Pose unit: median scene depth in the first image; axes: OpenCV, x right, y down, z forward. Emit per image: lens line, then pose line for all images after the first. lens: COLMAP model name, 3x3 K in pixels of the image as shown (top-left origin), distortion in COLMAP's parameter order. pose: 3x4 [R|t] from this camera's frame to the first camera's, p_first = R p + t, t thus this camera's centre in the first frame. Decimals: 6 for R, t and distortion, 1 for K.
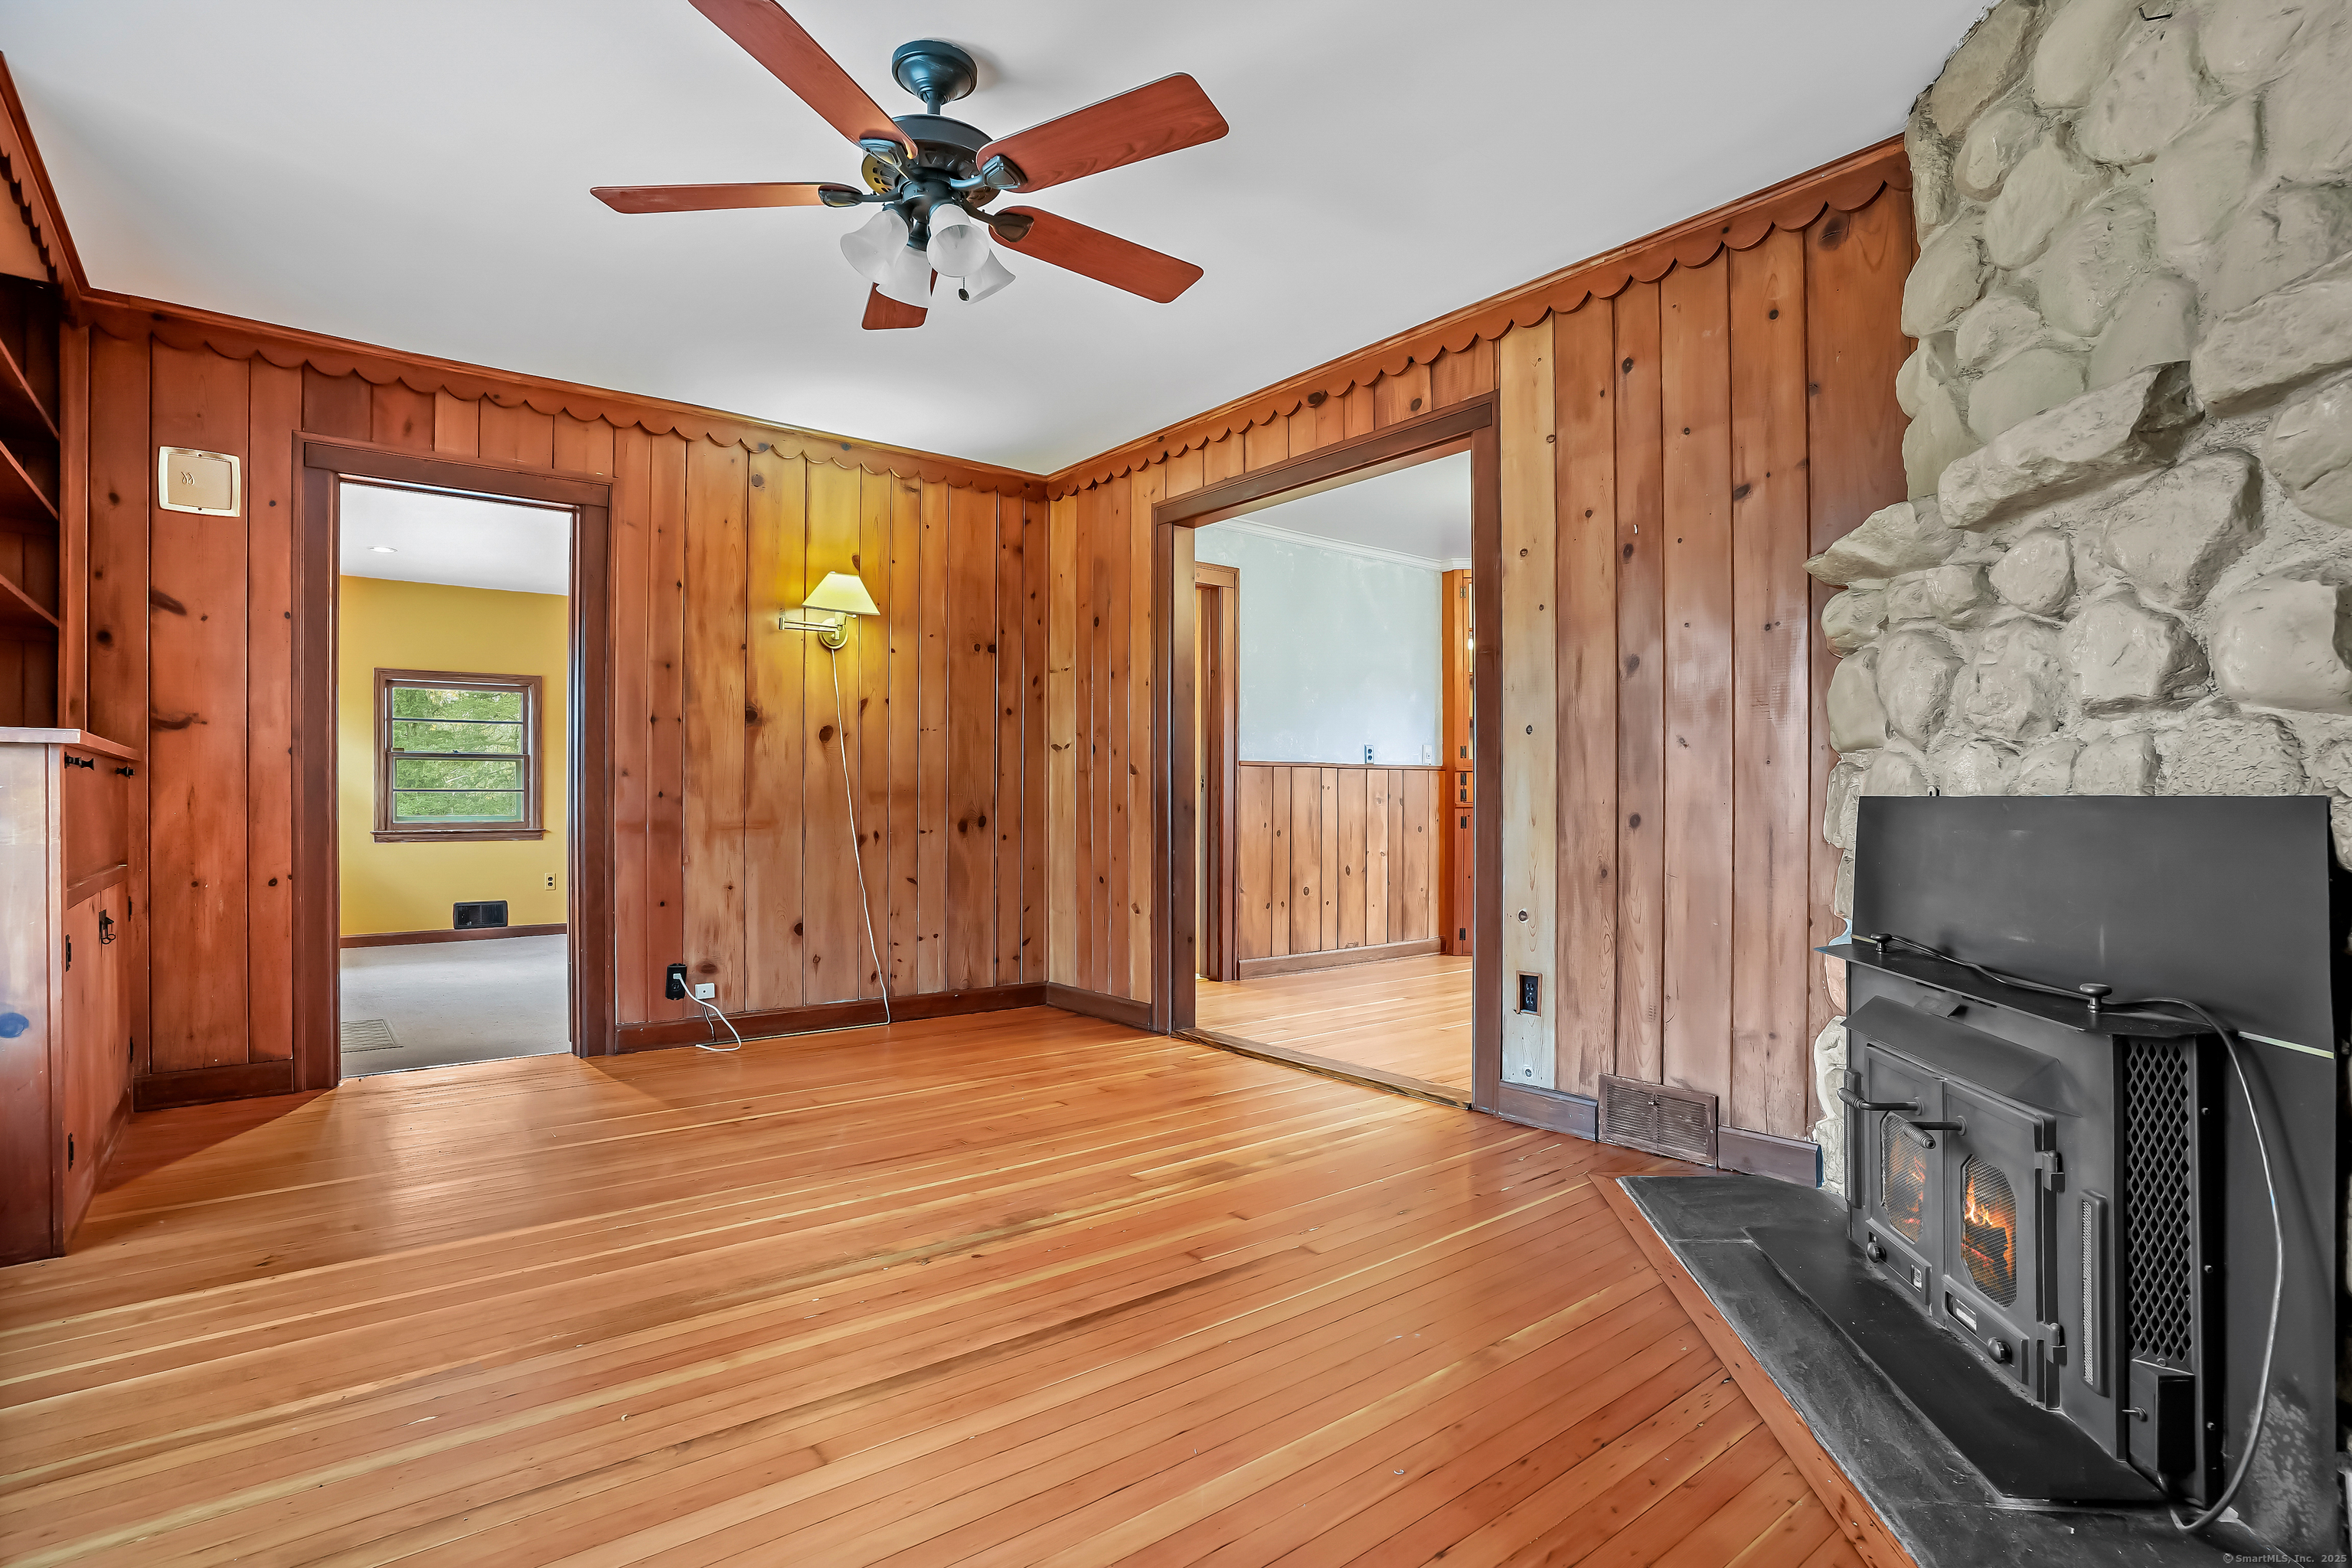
lens RADIAL K [[1125.8, 0, 1166.5], [0, 1125.8, 806.4], [0, 0, 1]] dist [-0.057191, 0.001203]
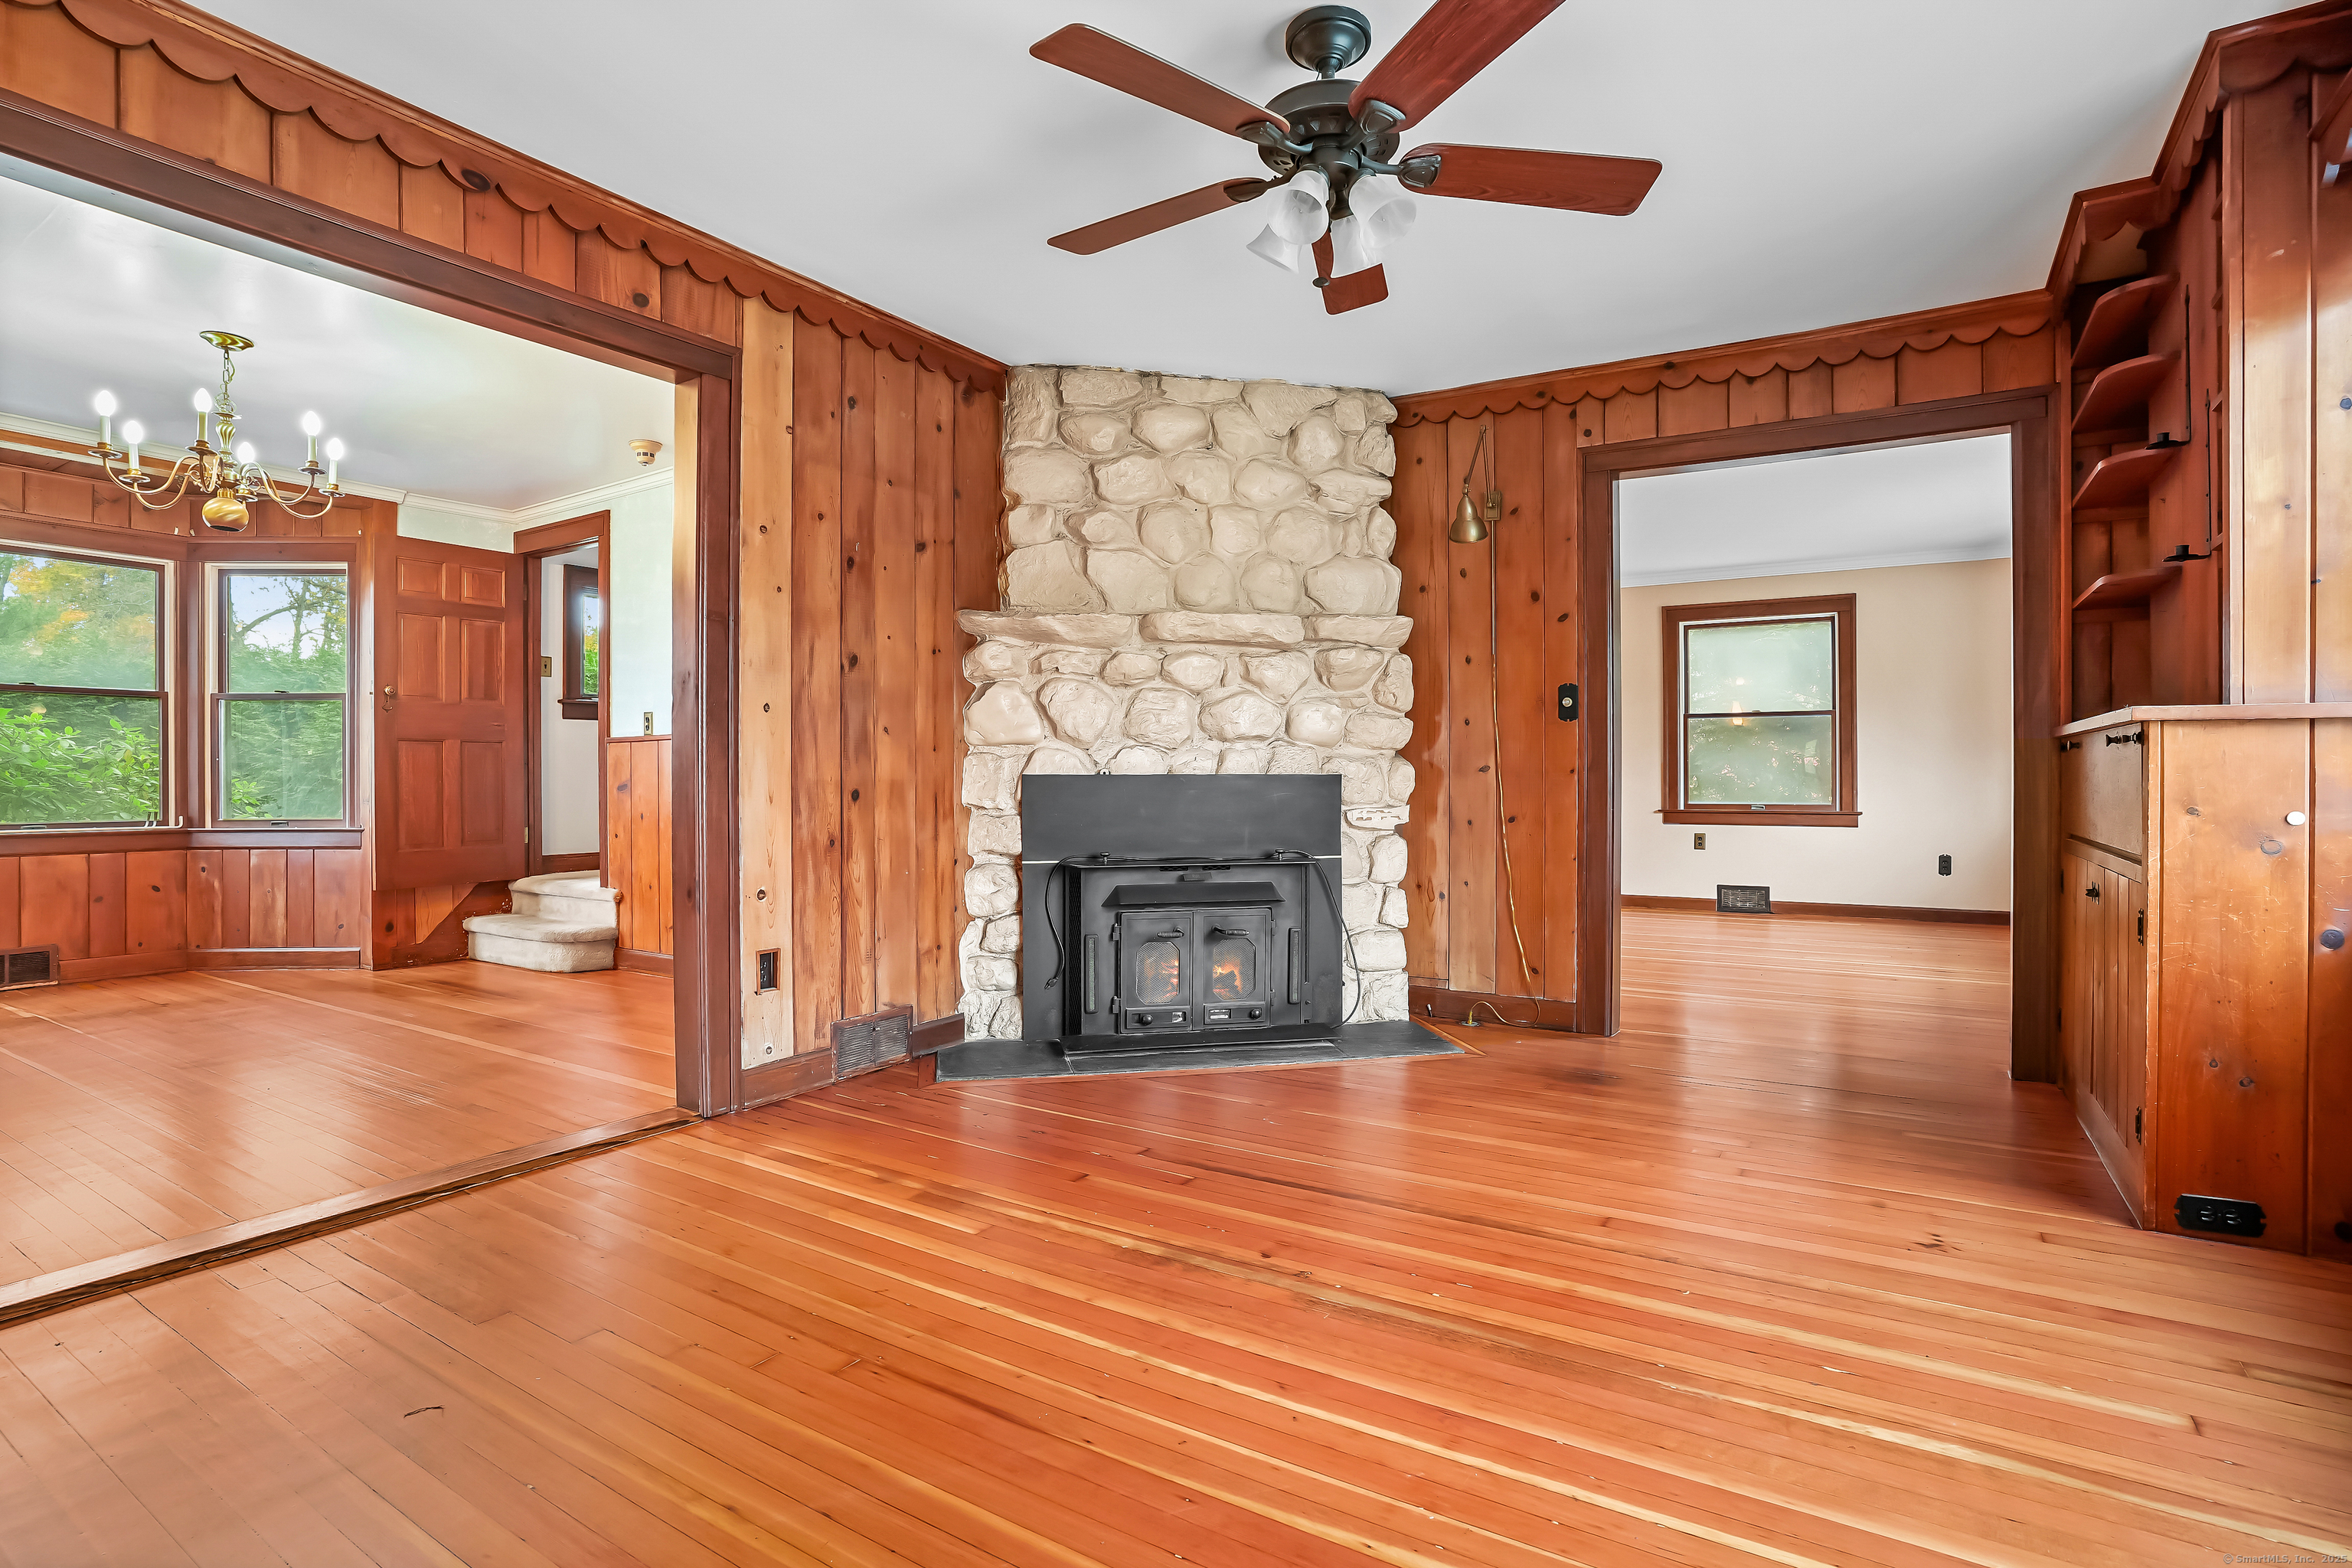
lens RADIAL K [[1146.3, 0, 1173.9], [0, 1146.3, 776.0], [0, 0, 1]] dist [-0.065239, 0.001182]
pose [[-0.319313, 0.001292, 0.947649, -0.787299], [0.008637, 0.999962, 0.001546, -0.005961], [-0.947610, 0.008679, -0.319312, 1.022576]]
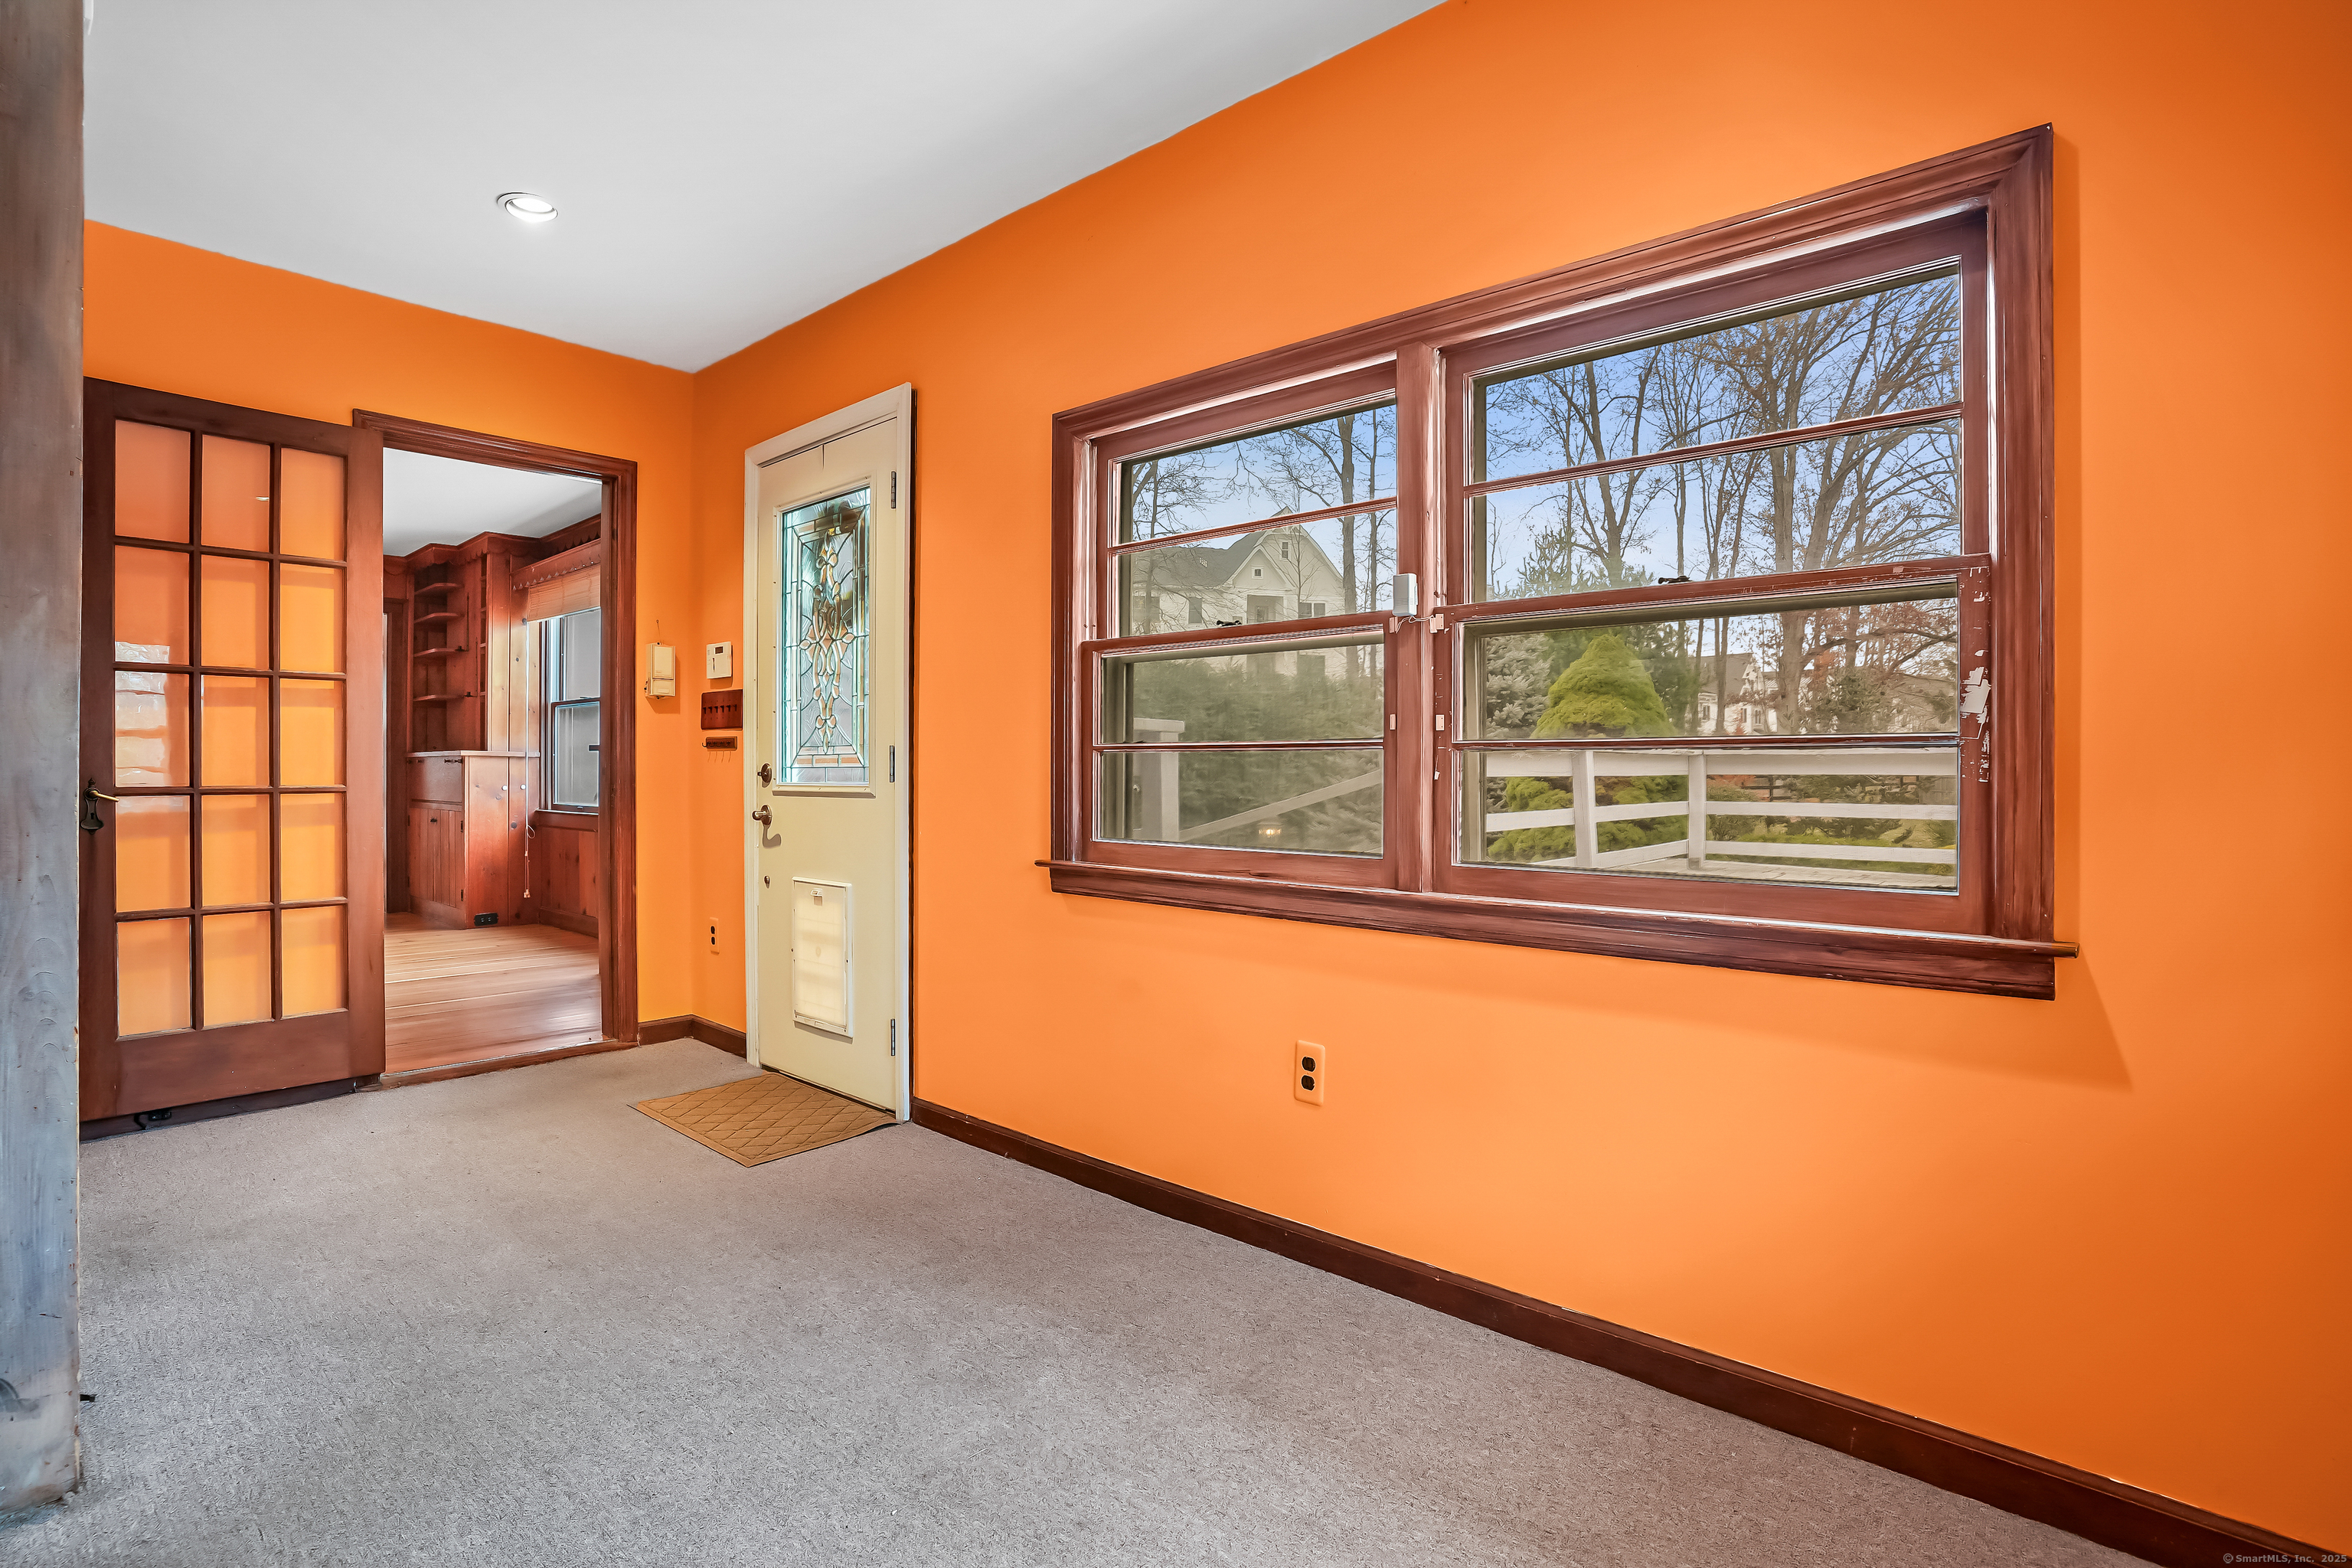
lens RADIAL K [[1146.3, 0, 1173.9], [0, 1146.3, 776.0], [0, 0, 1]] dist [-0.065239, 0.001182]
pose [[-0.987640, -0.001093, -0.156737, -1.136352], [-0.001551, 0.999995, 0.002805, -0.004971], [0.156733, 0.003013, -0.987636, 1.982181]]
